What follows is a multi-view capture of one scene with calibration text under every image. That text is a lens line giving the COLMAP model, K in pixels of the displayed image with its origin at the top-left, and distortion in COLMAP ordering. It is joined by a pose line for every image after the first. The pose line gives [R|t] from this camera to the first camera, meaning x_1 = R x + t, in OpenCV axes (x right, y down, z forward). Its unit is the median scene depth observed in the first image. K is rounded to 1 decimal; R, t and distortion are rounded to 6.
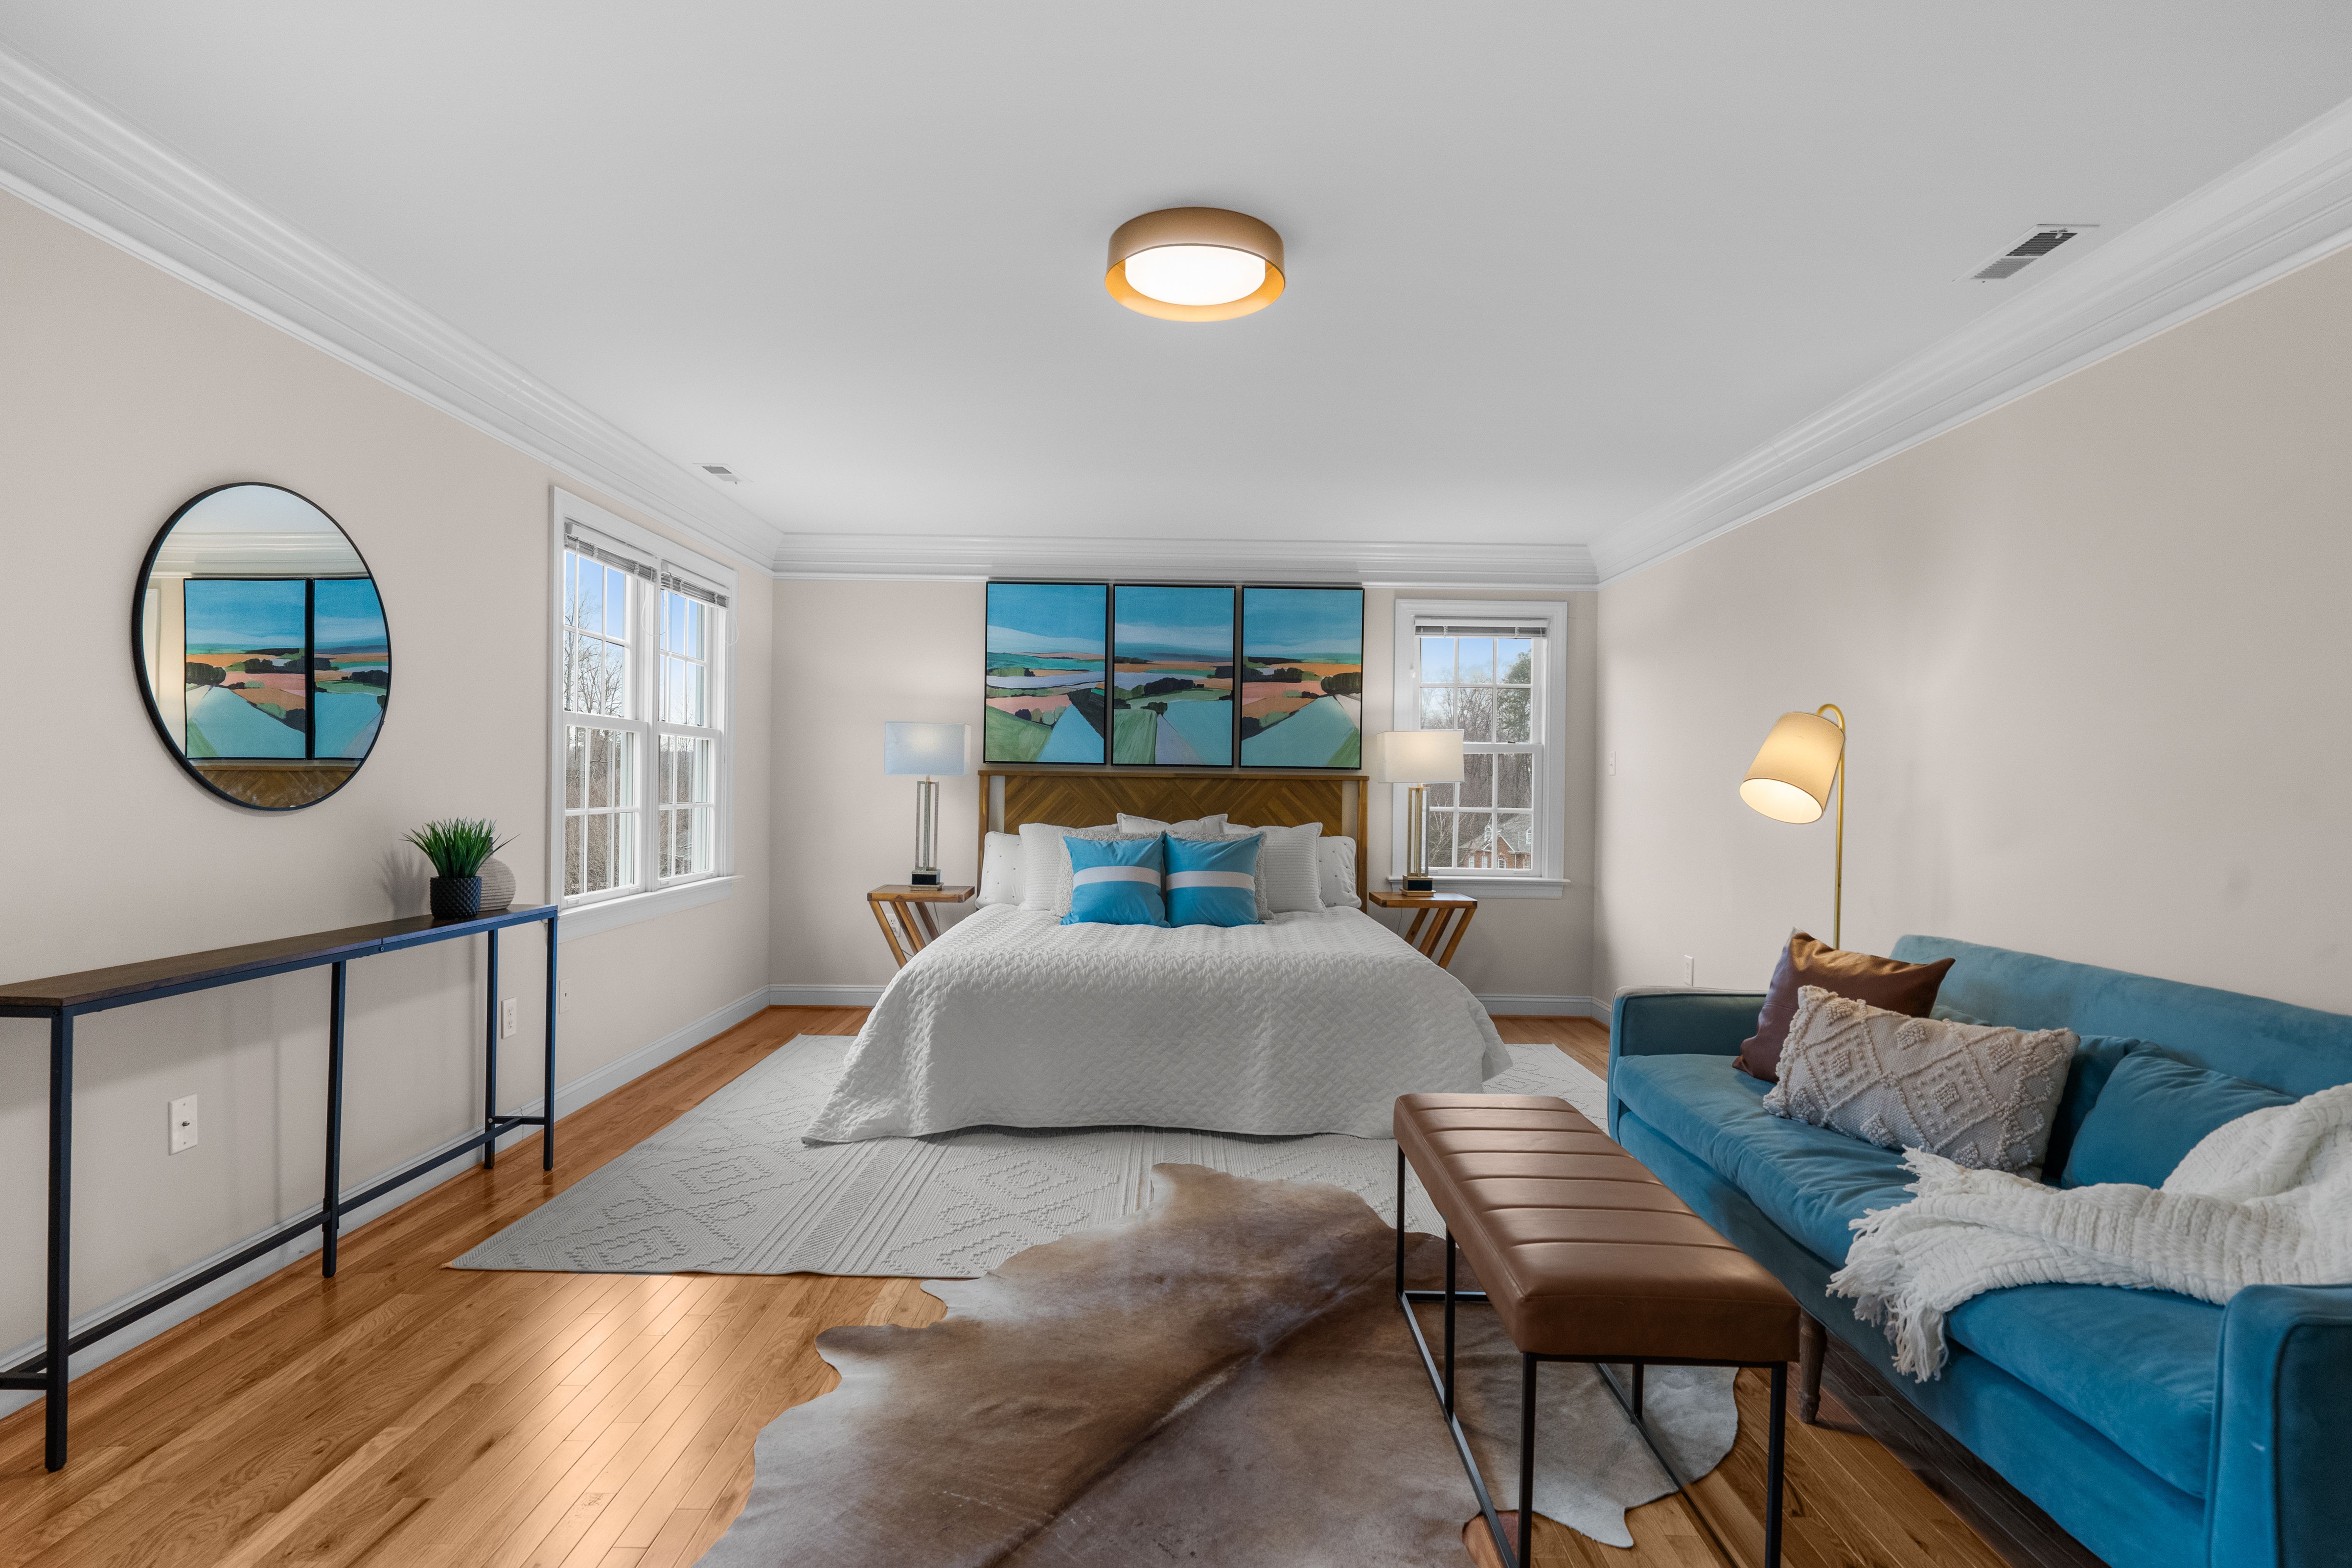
lens RADIAL K [[1181.7, 0, 1178.9], [0, 1181.7, 801.1], [0, 0, 1]] dist [-0.000448, -0.002463]
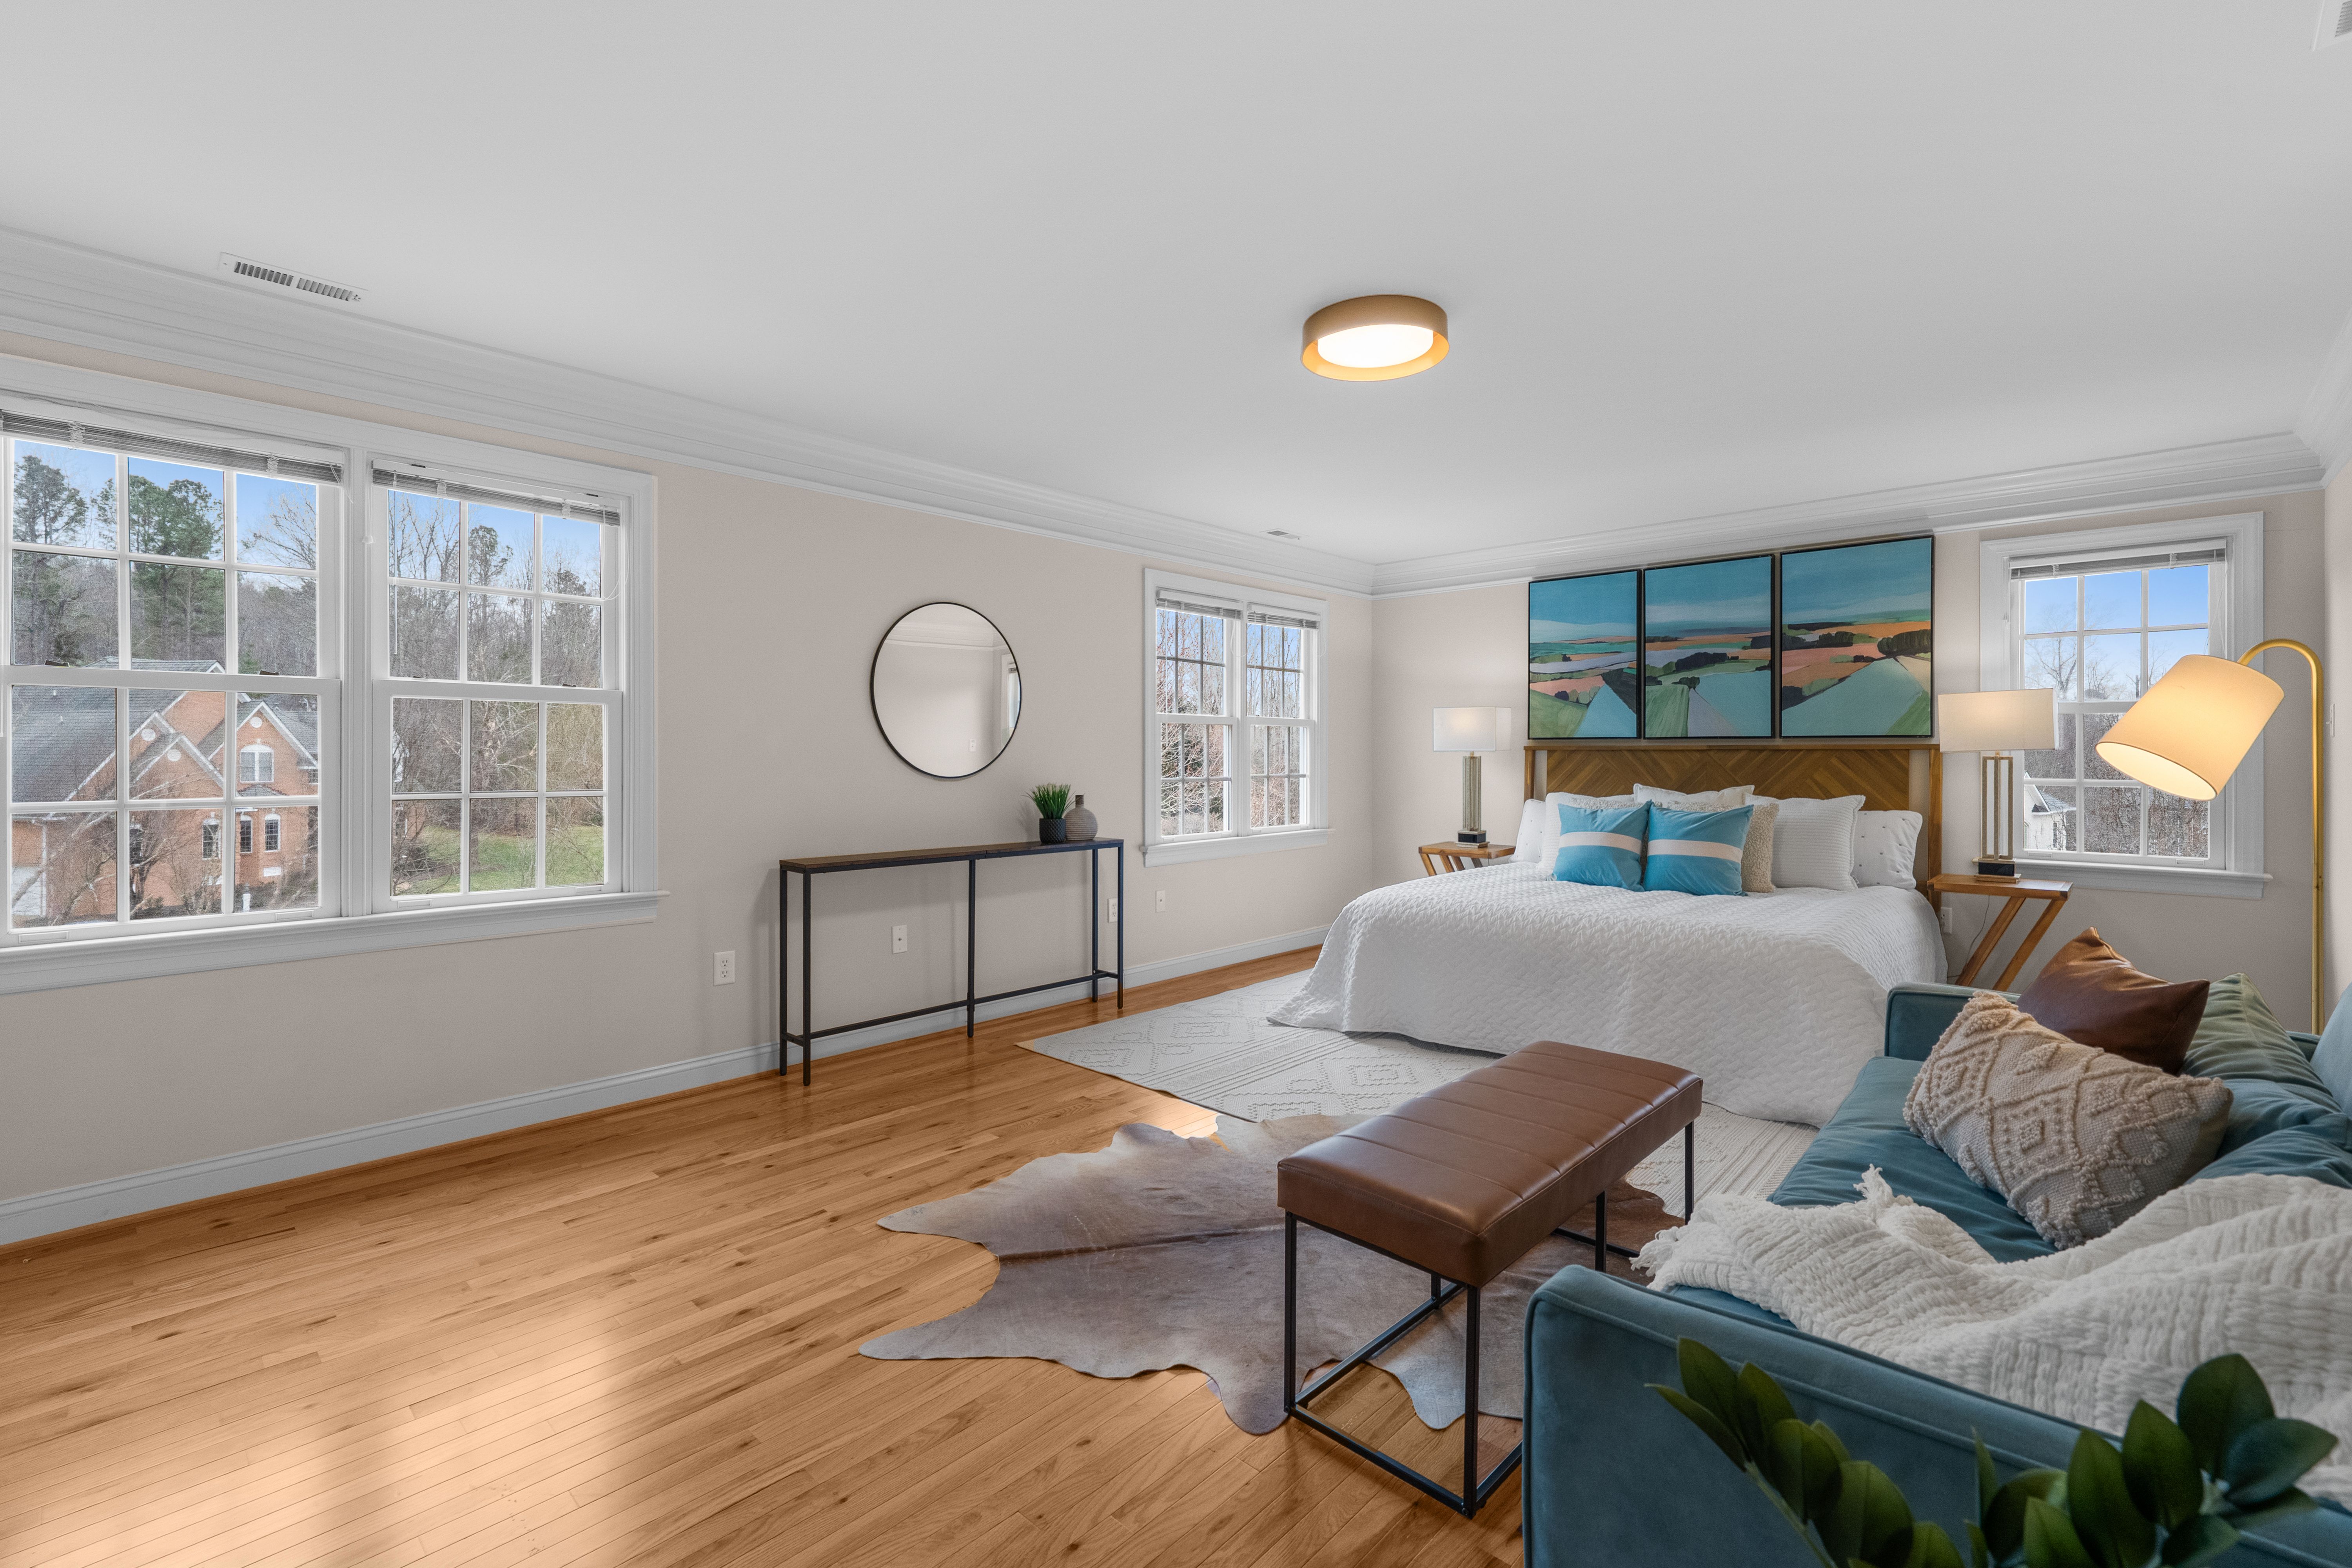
lens RADIAL K [[1029.2, 0, 1168.6], [0, 1029.2, 760.7], [0, 0, 1]] dist [0.003198, -0.000352]
pose [[0.725453, -0.009067, -0.688212, 0.285690], [0.000075, 0.999914, -0.013095, 0.001413], [0.688271, 0.009448, 0.725392, 0.033252]]
